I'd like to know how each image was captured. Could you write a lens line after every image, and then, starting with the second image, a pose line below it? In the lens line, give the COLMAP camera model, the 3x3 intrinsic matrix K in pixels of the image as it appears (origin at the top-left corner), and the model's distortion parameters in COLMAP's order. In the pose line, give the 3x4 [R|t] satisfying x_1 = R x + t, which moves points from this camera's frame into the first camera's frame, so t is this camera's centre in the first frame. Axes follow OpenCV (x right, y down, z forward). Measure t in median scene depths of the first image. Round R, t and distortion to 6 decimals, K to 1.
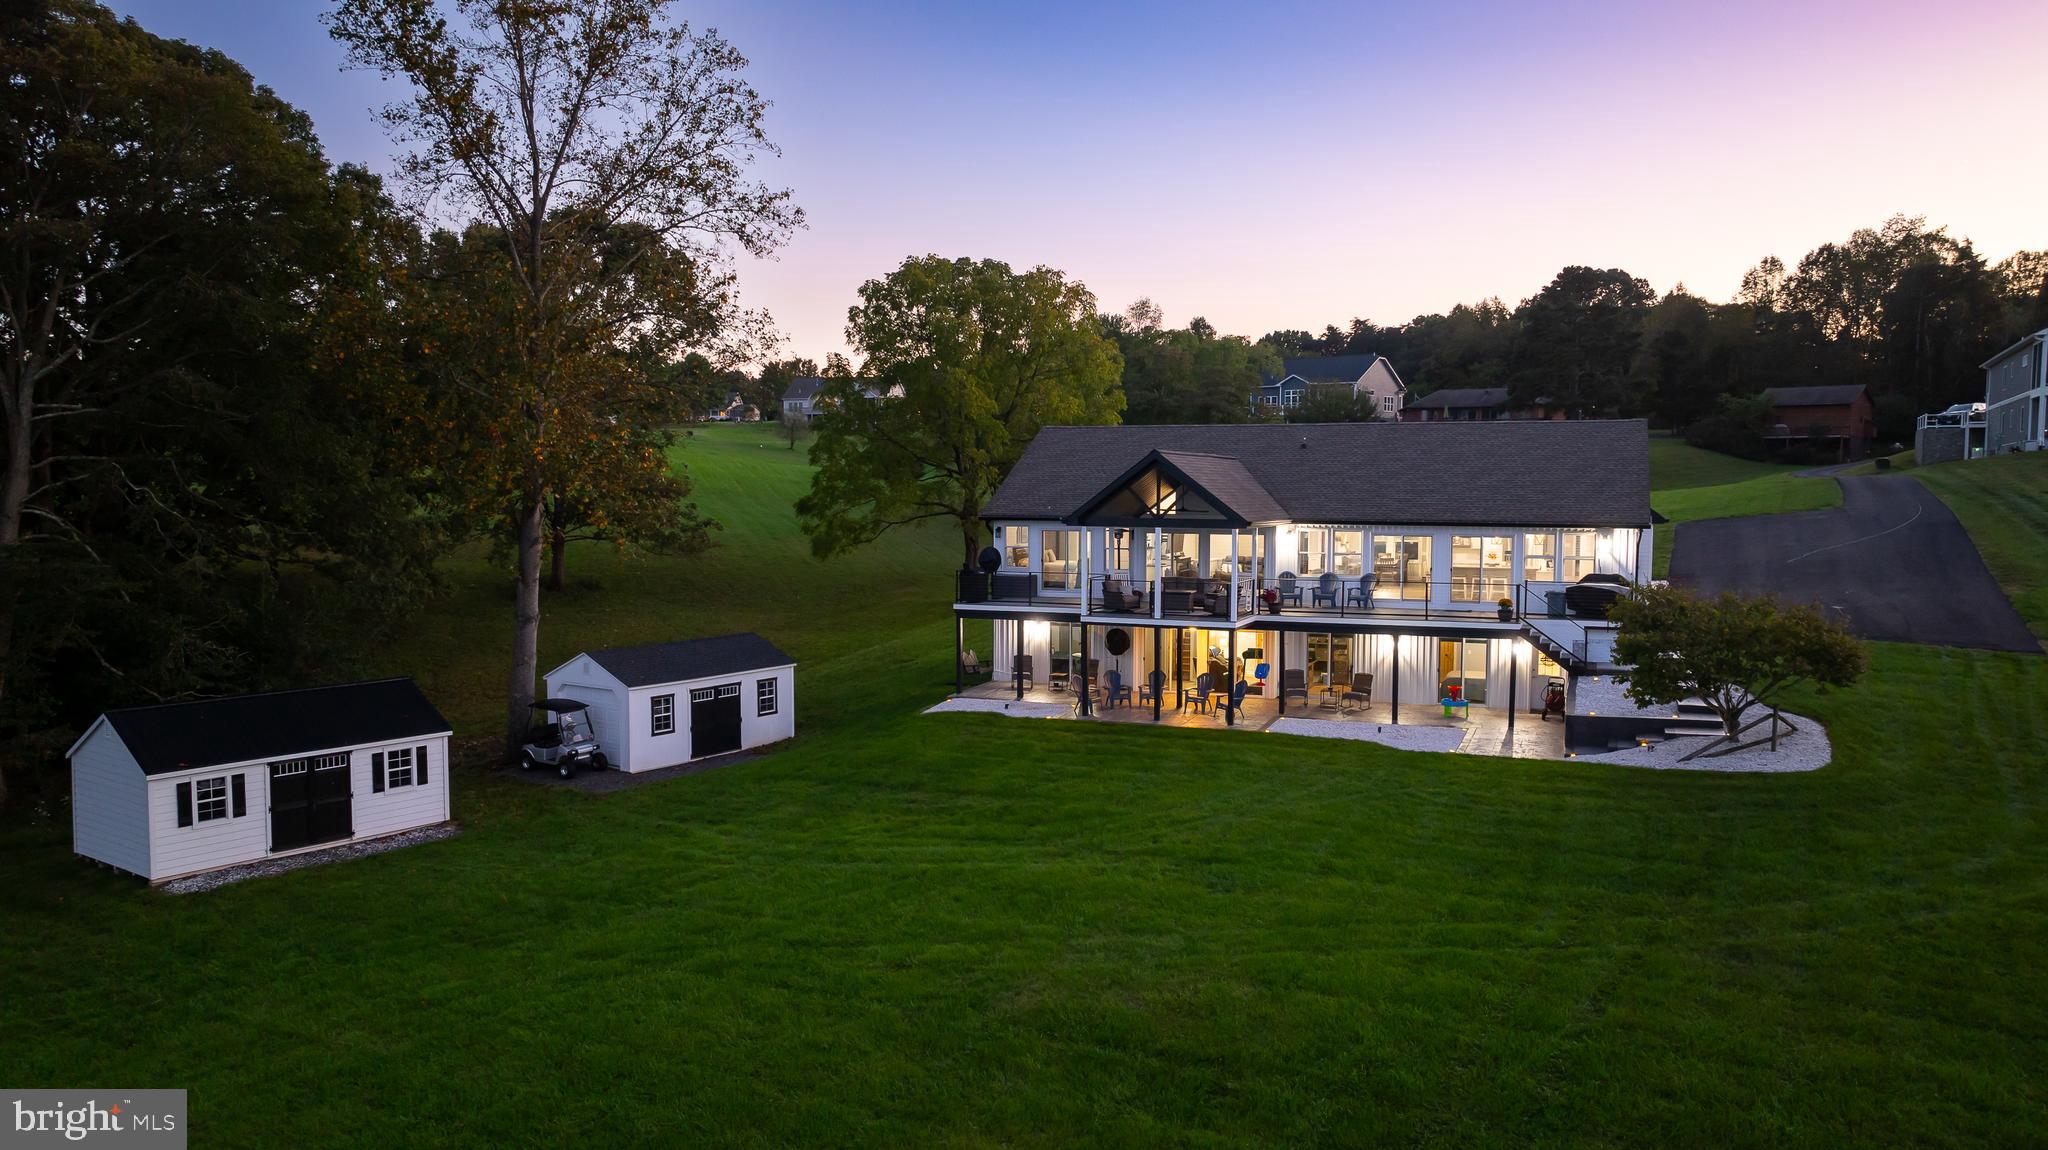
lens RADIAL K [[1439.9, 0, 1039.6], [0, 1439.9, 585.0], [0, 0, 1]] dist [-0.018884, 0.008177]
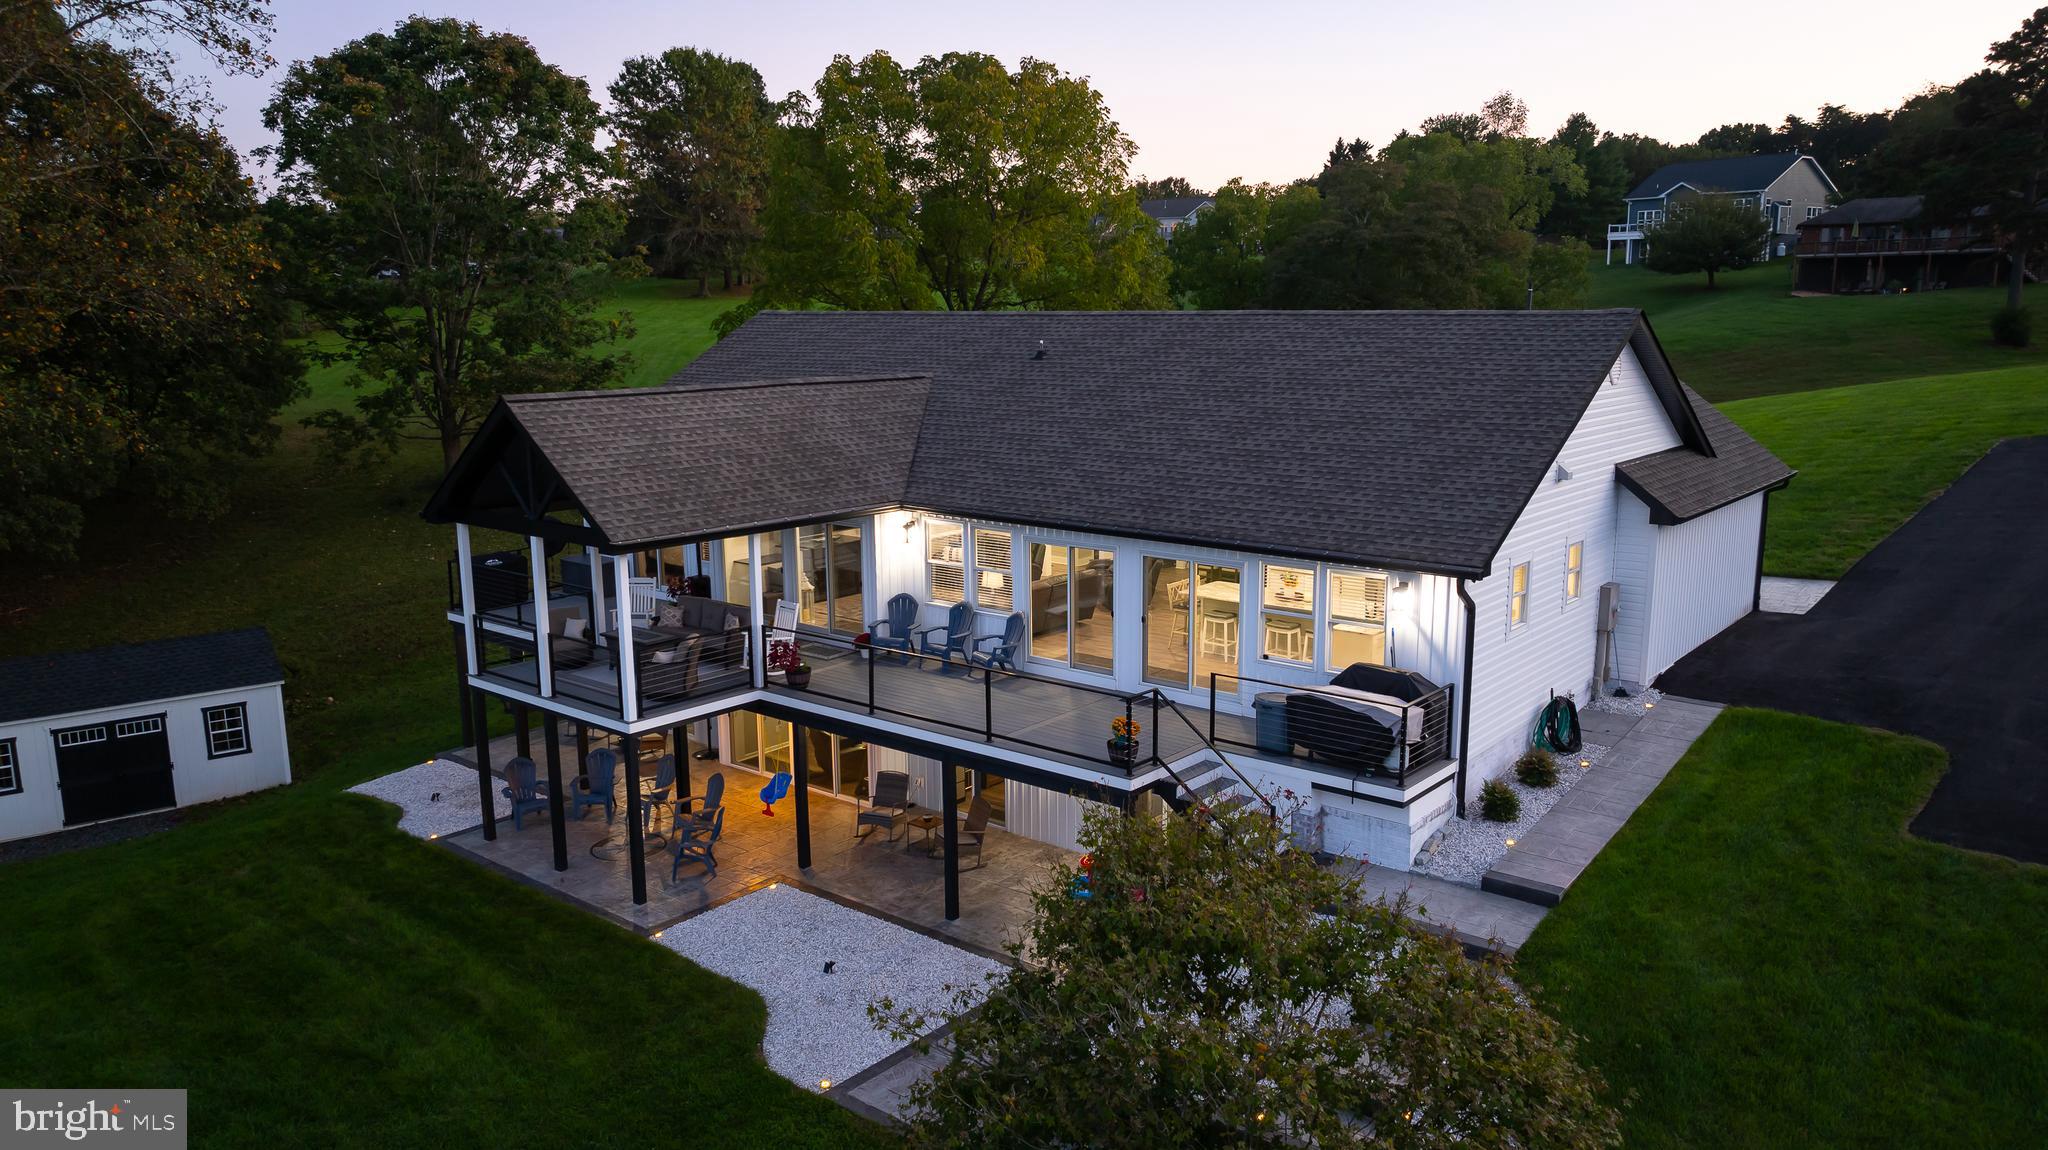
lens RADIAL K [[1439.9, 0, 1039.6], [0, 1439.9, 585.0], [0, 0, 1]] dist [-0.018884, 0.008177]
pose [[0.951363, 0.050941, -0.303832, 0.382404], [-0.013114, 0.992037, 0.125264, -0.081849], [0.307793, -0.115187, 0.944455, 0.474658]]
